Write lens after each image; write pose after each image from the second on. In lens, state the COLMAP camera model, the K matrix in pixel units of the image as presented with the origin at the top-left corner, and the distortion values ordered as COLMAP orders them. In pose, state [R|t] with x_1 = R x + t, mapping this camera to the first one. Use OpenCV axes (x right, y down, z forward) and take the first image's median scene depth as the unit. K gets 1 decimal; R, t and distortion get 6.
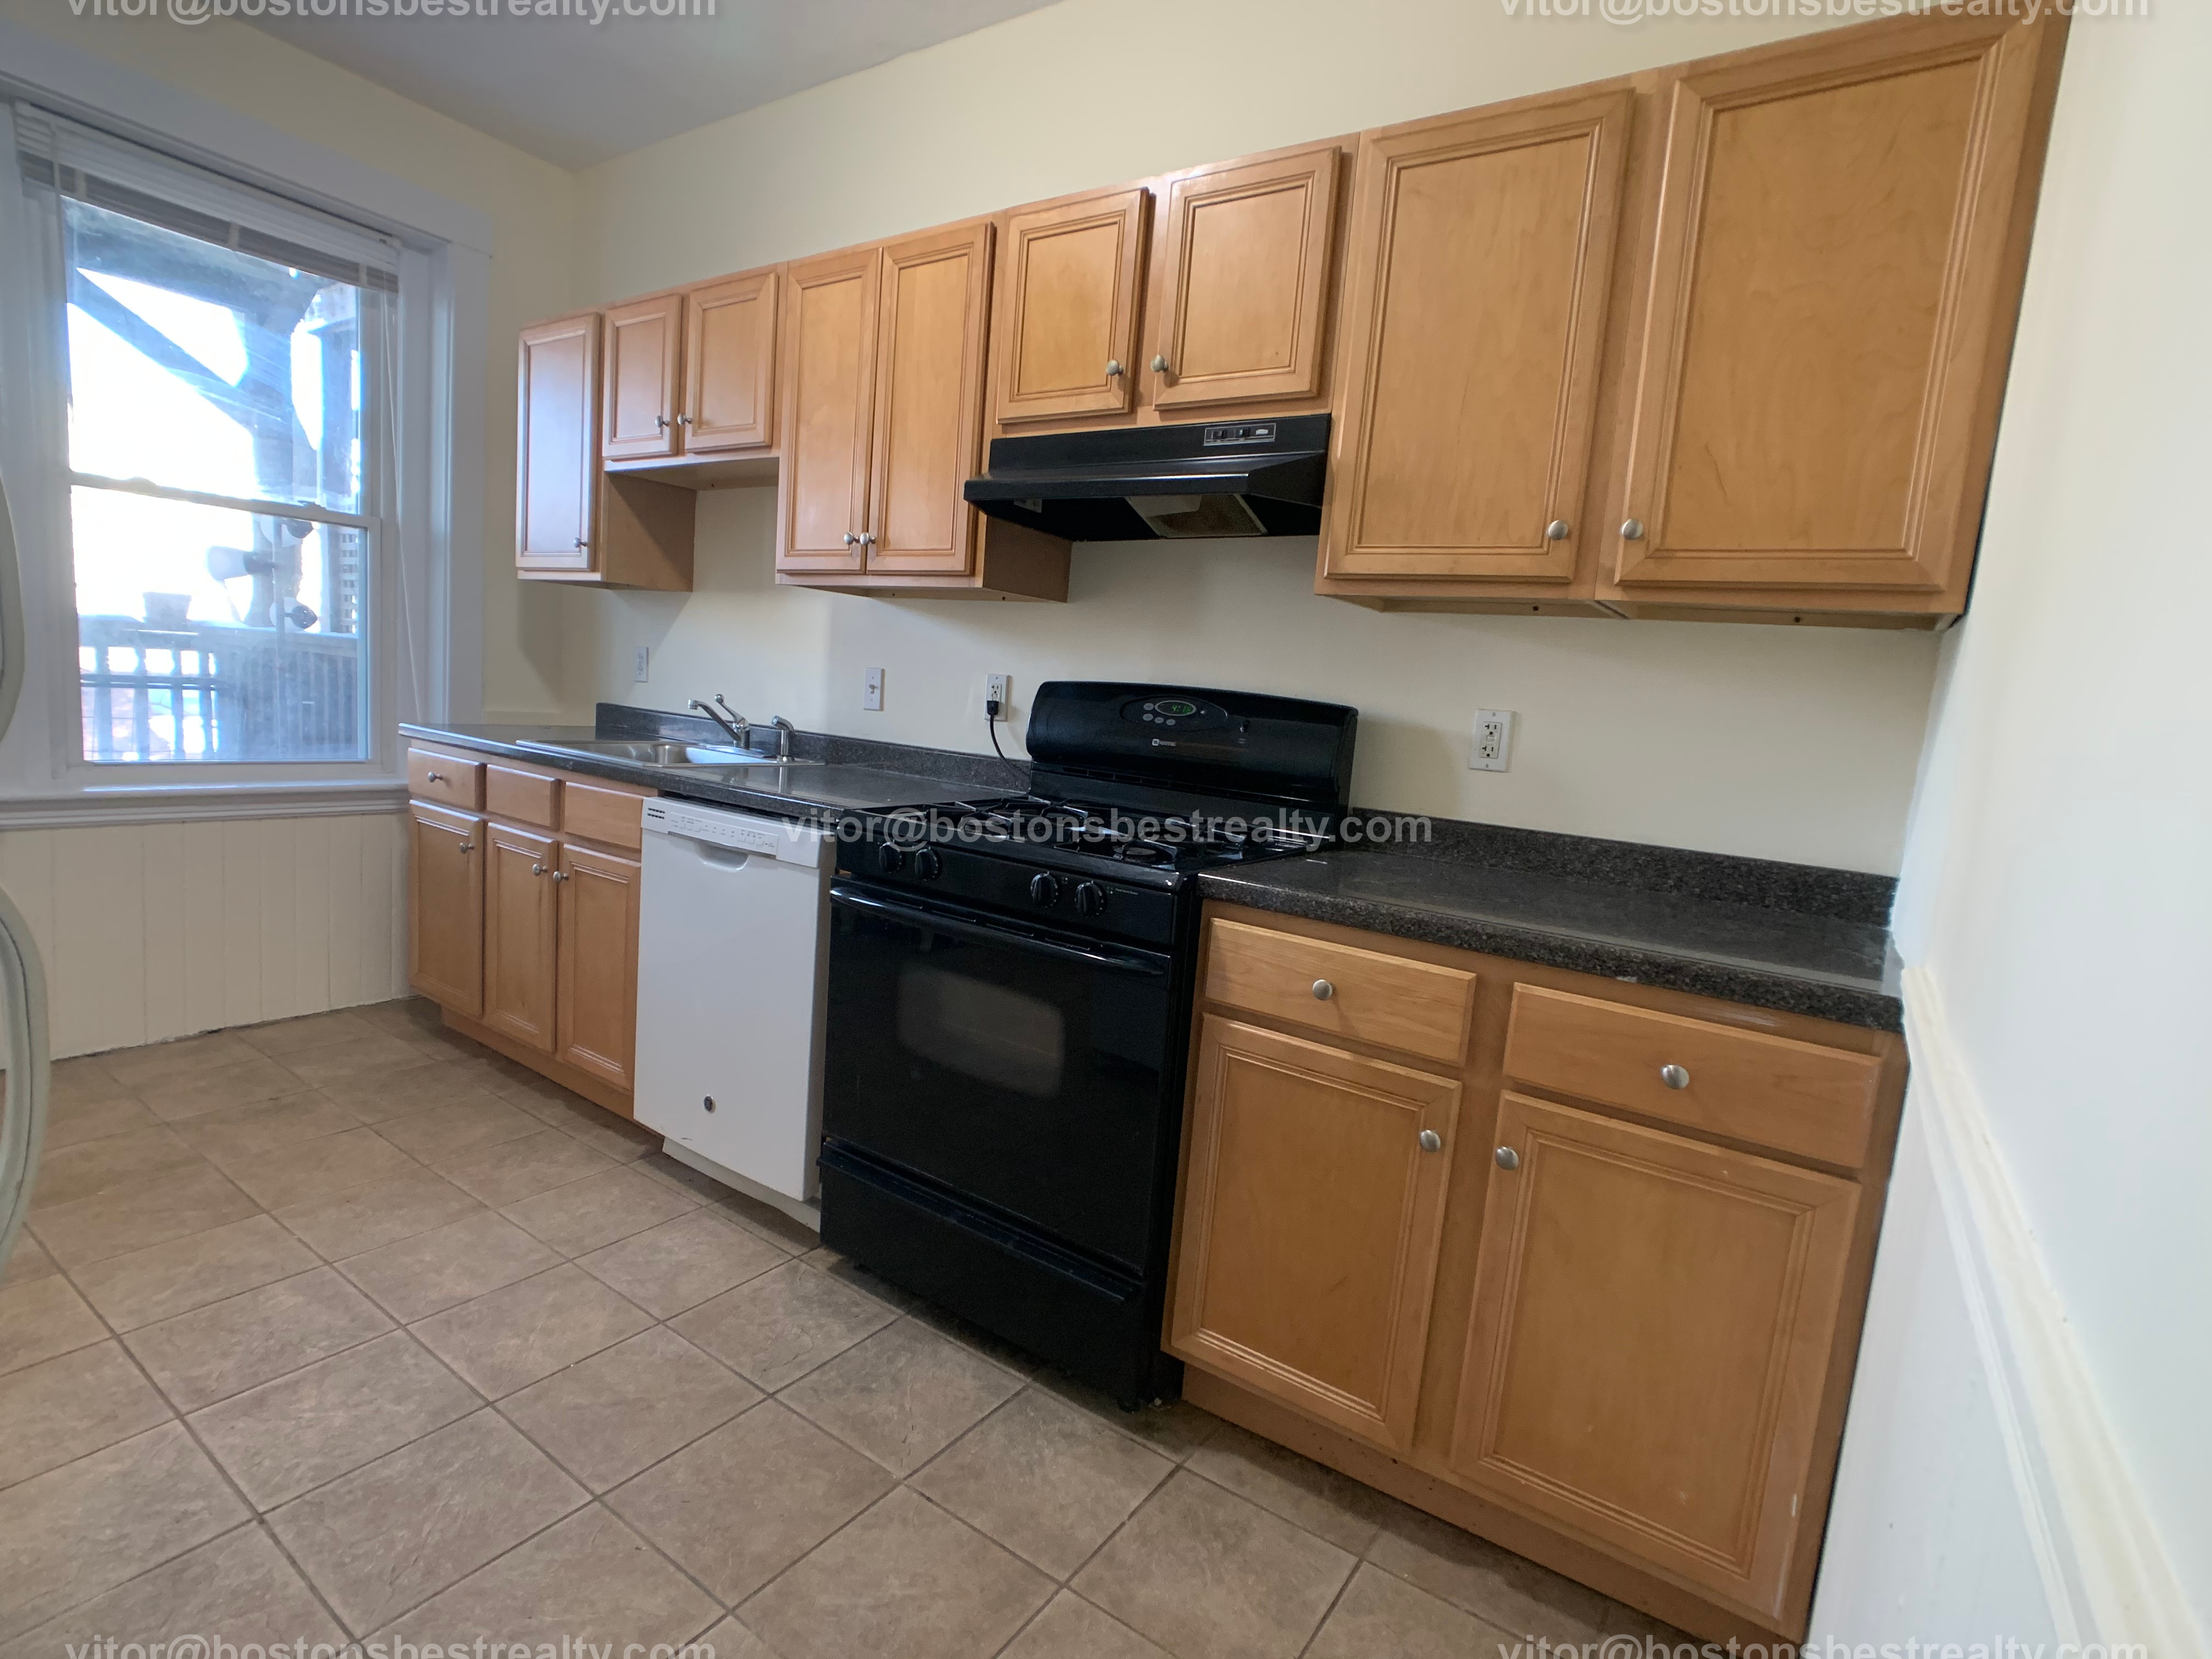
lens RADIAL K [[1097.1, 0, 1110.1], [0, 1097.1, 827.7], [0, 0, 1]] dist [-0.017755, 0.000877]
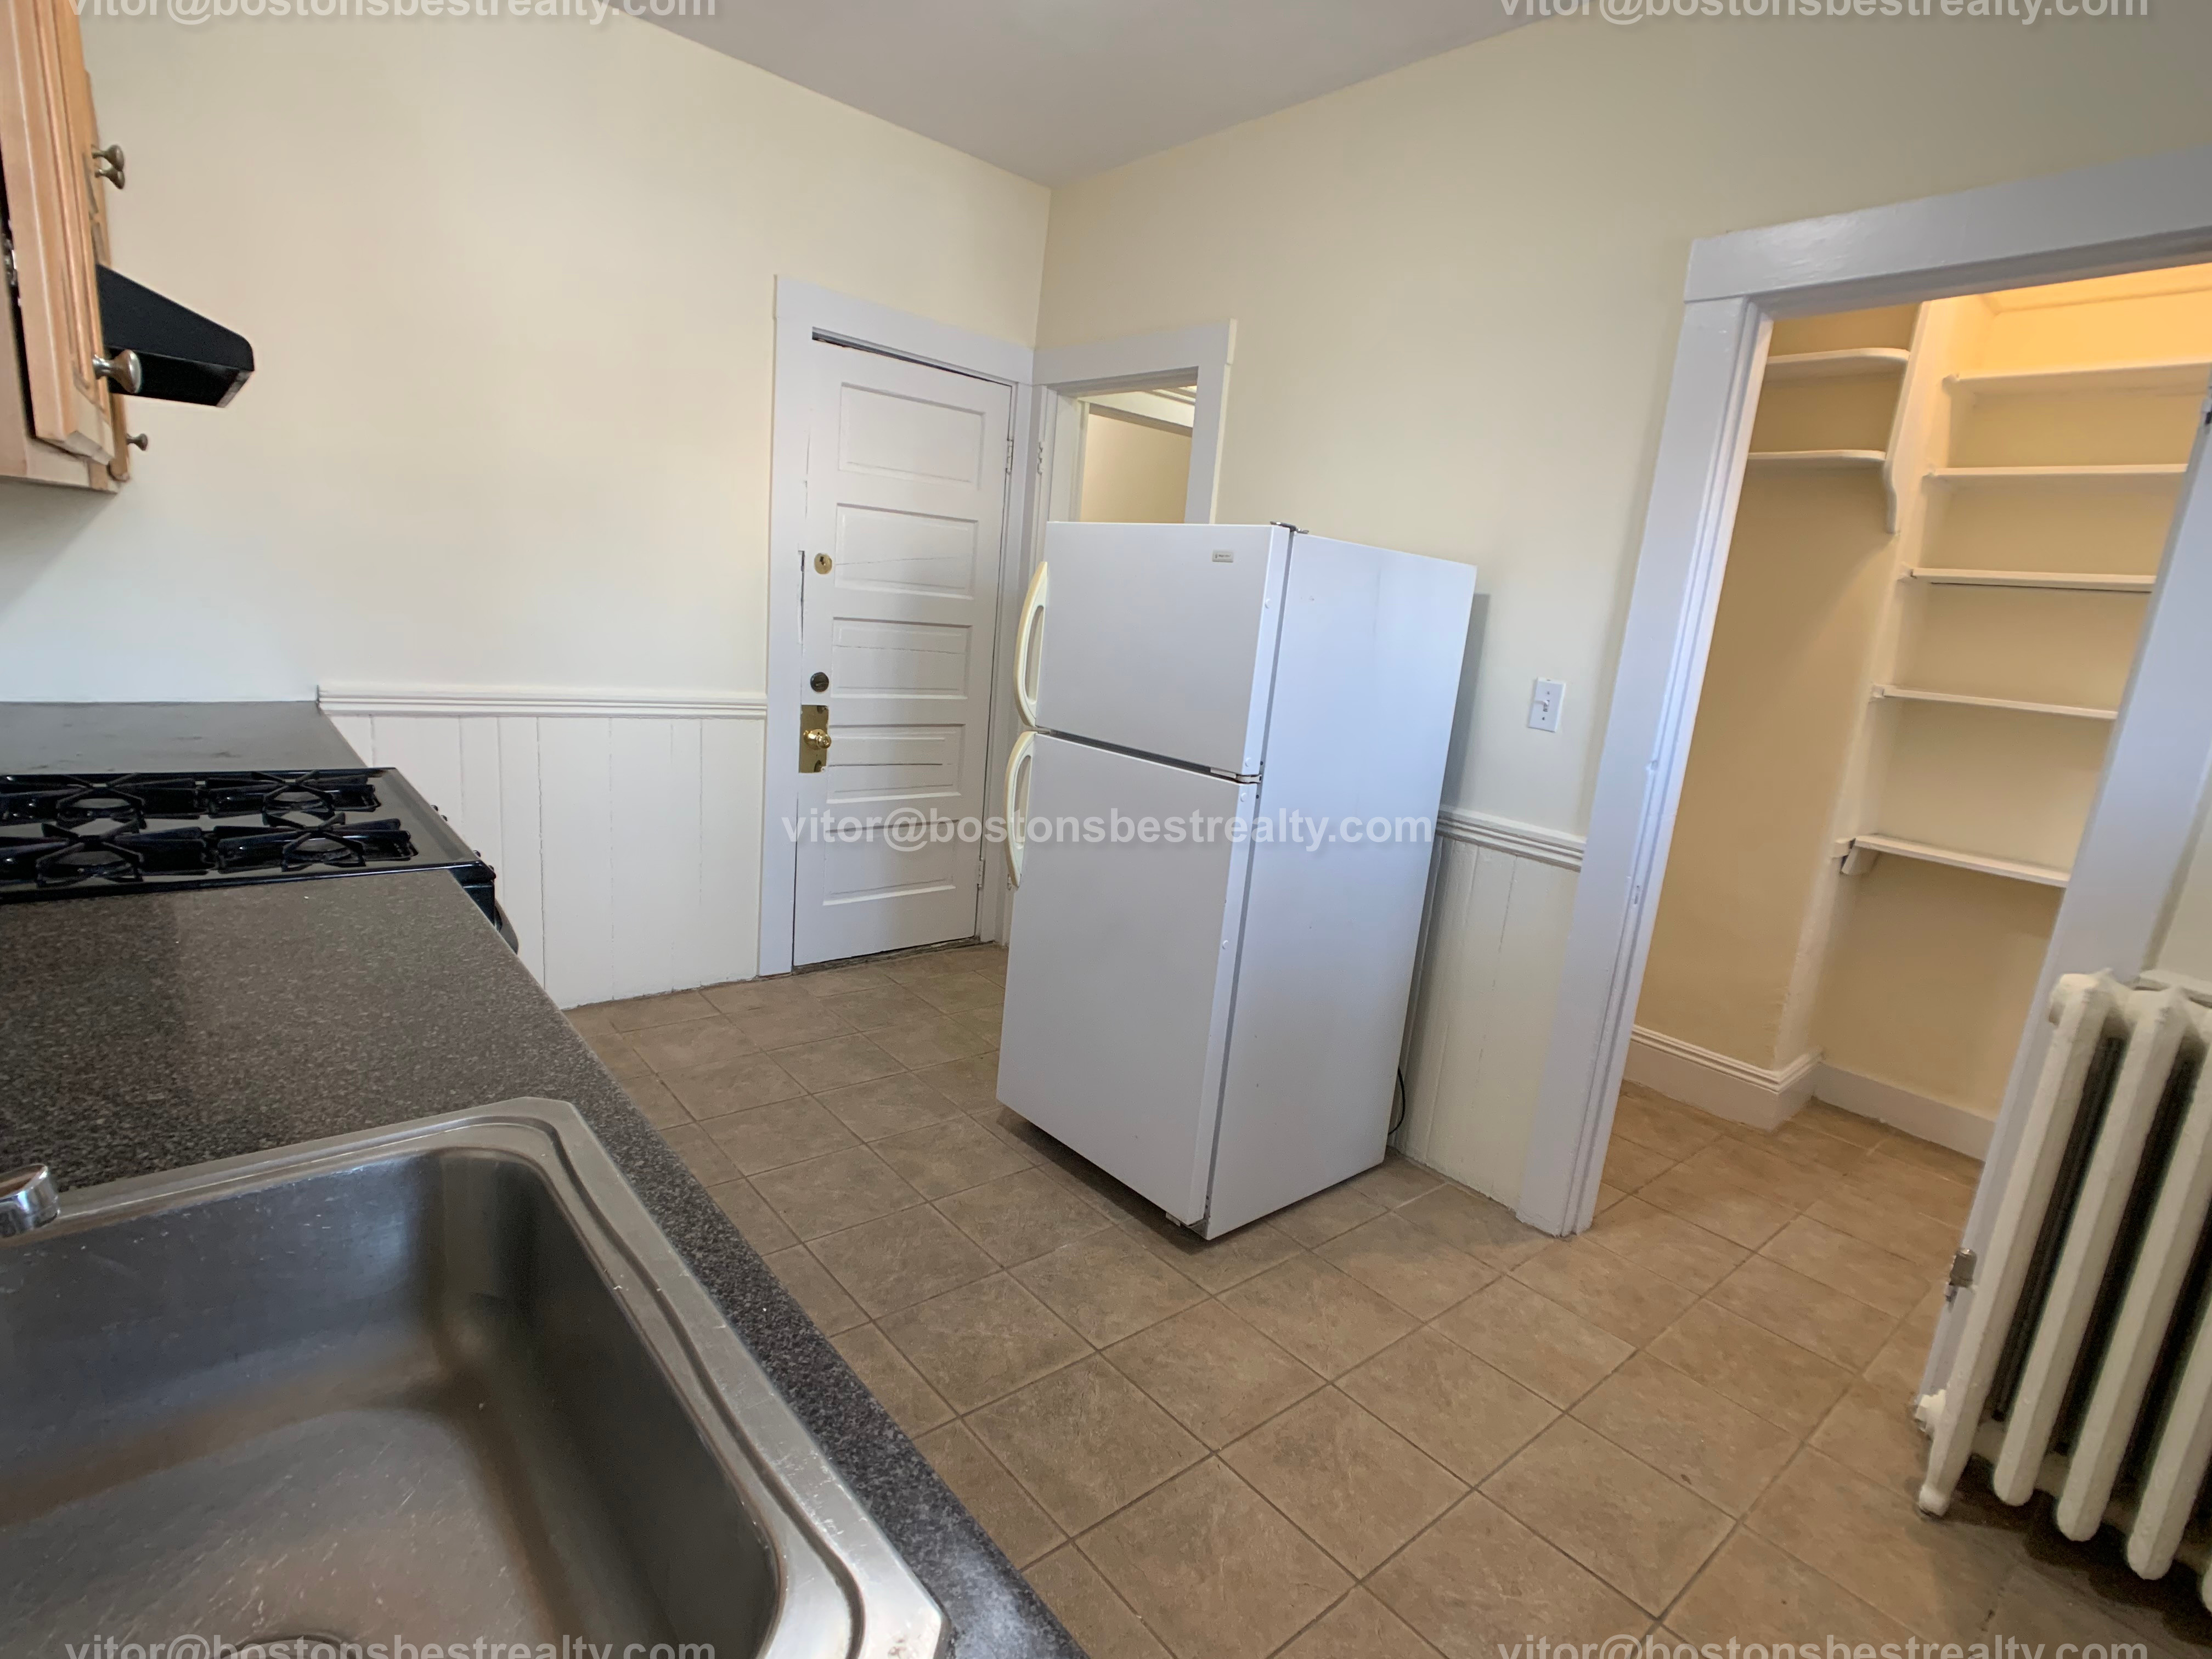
lens RADIAL K [[1113.8, 0, 1102.0], [0, 1113.8, 822.6], [0, 0, 1]] dist [-0.028089, 0.008757]
pose [[-0.948117, -0.219003, 0.230461, -0.833058], [-0.130847, 0.929459, 0.344943, -0.369781], [-0.289747, 0.296891, -0.909891, 1.604426]]
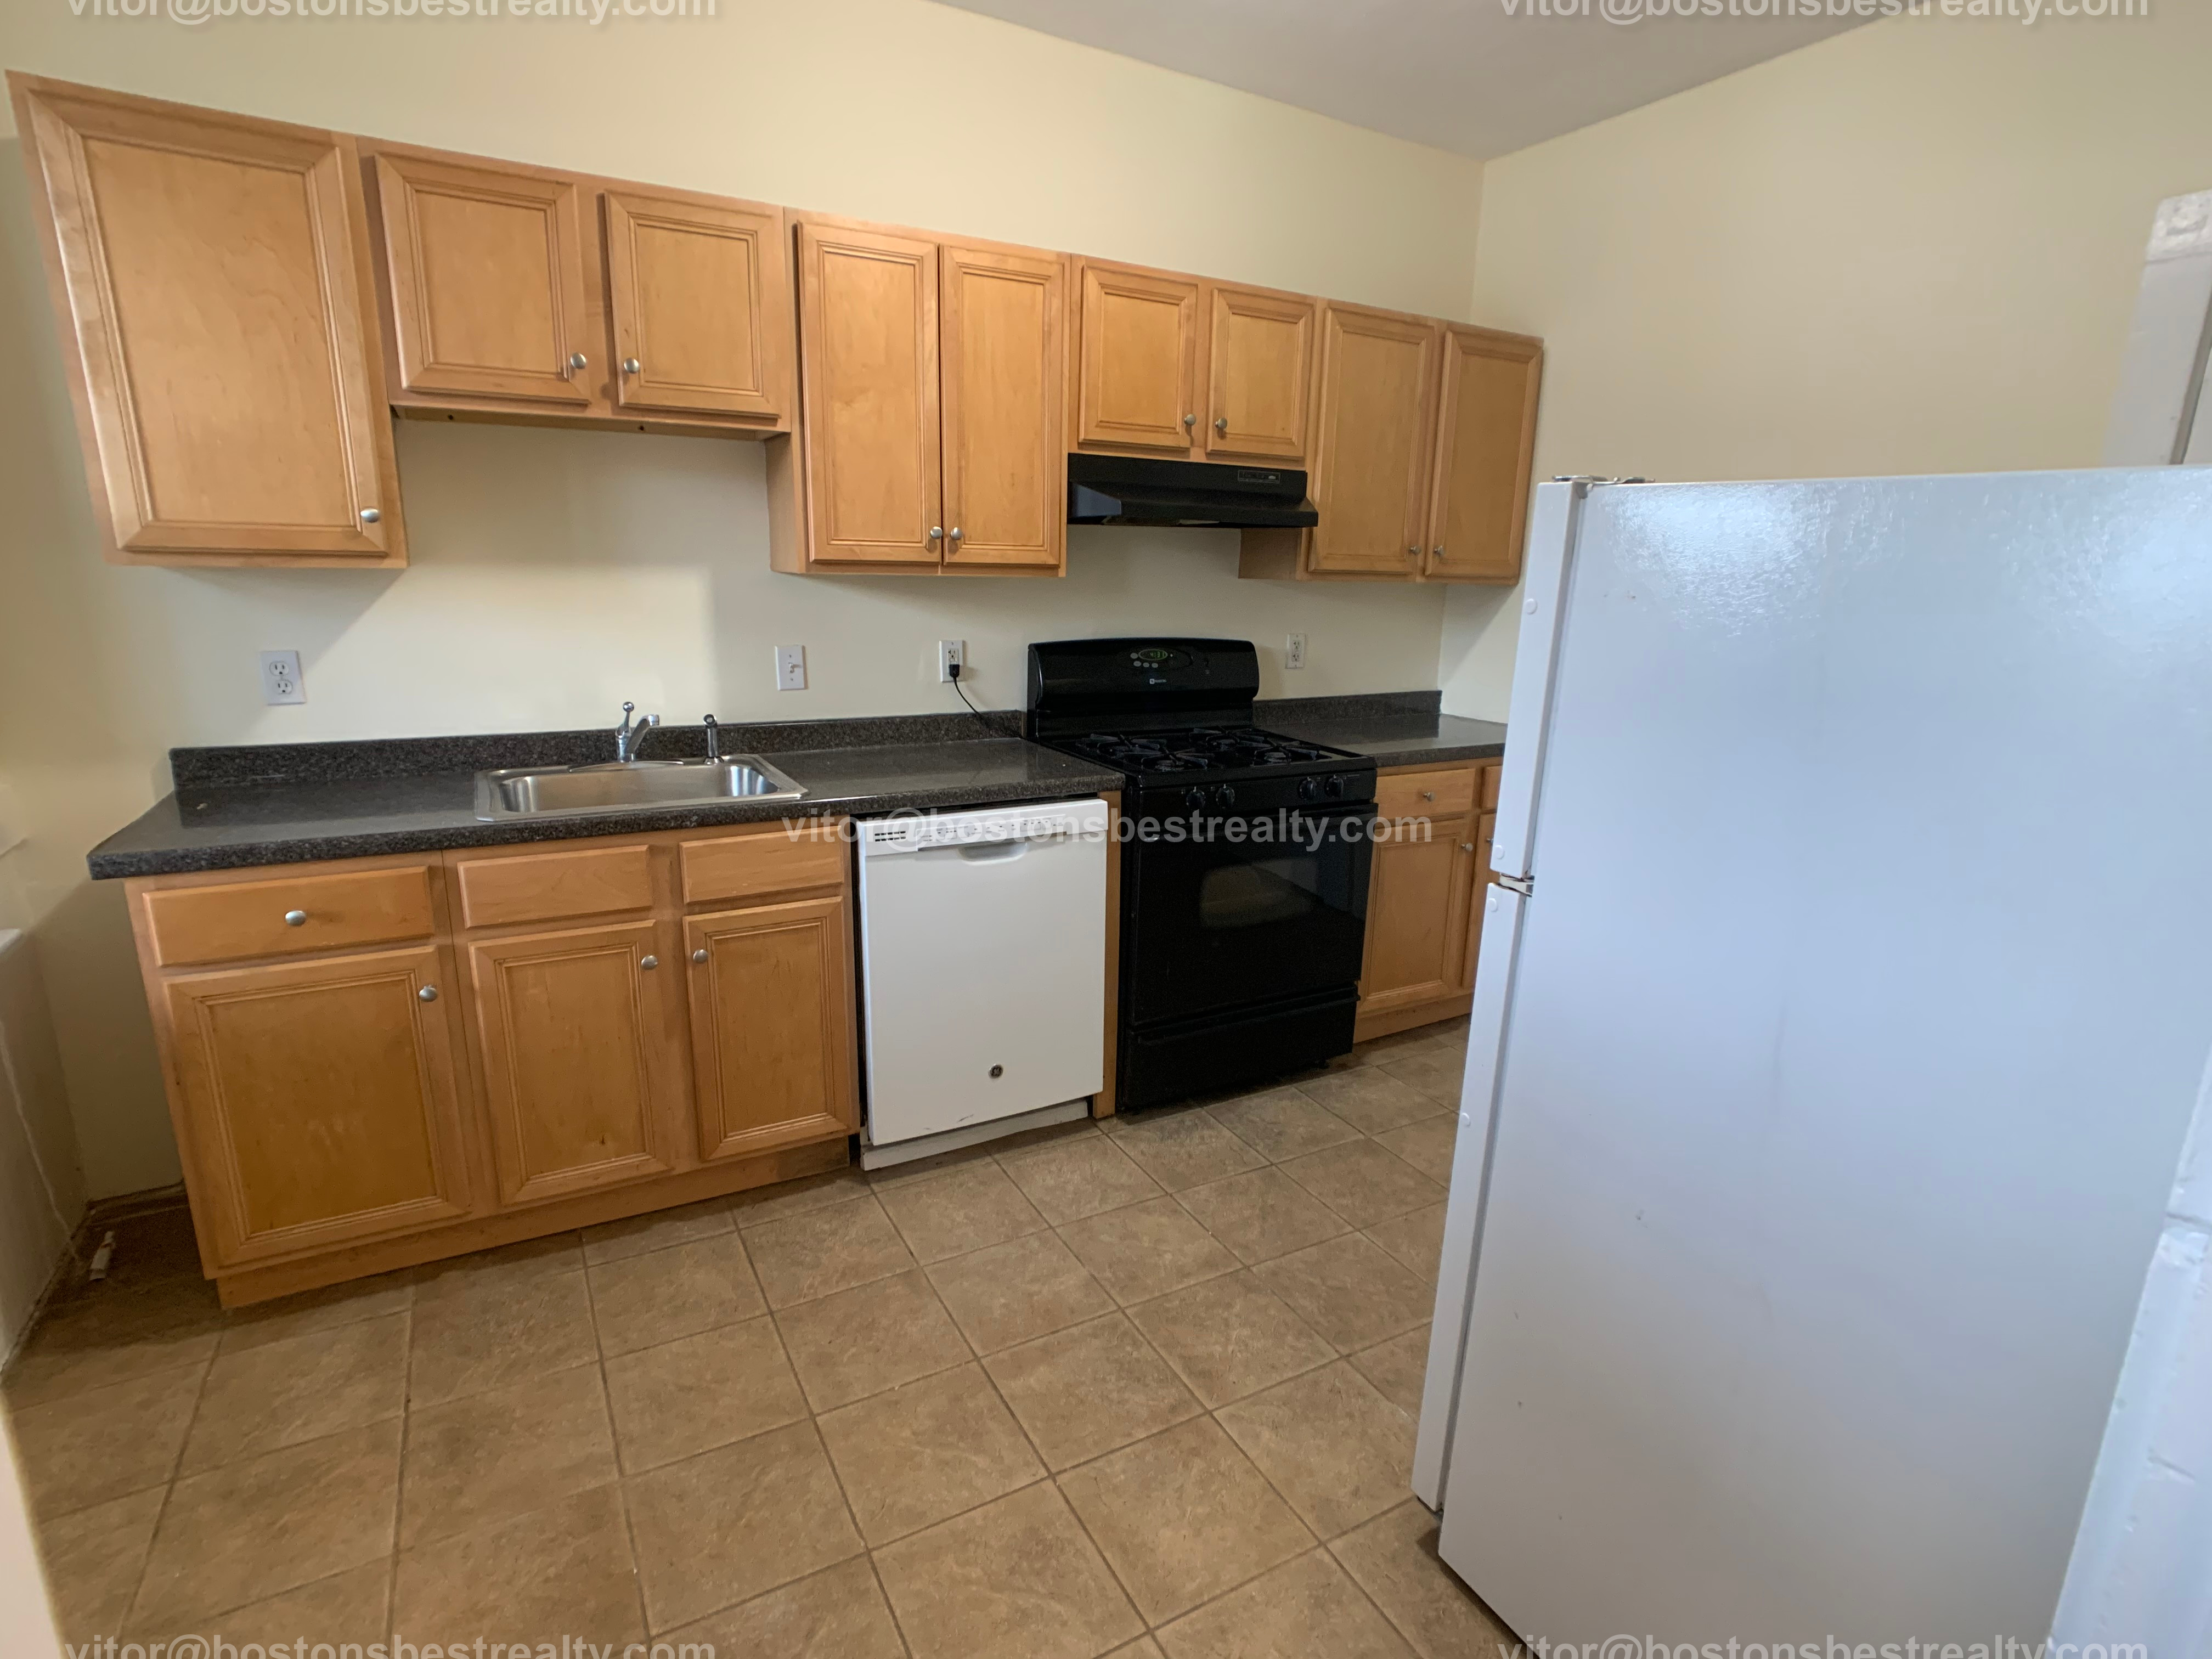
lens RADIAL K [[1108.4, 0, 1102.0], [0, 1108.4, 834.1], [0, 0, 1]] dist [-0.010113, -0.001081]
pose [[0.445820, -0.281567, 0.849685, -1.412509], [0.126688, 0.959531, 0.251495, -0.288823], [-0.886112, -0.004477, 0.463449, 0.456137]]
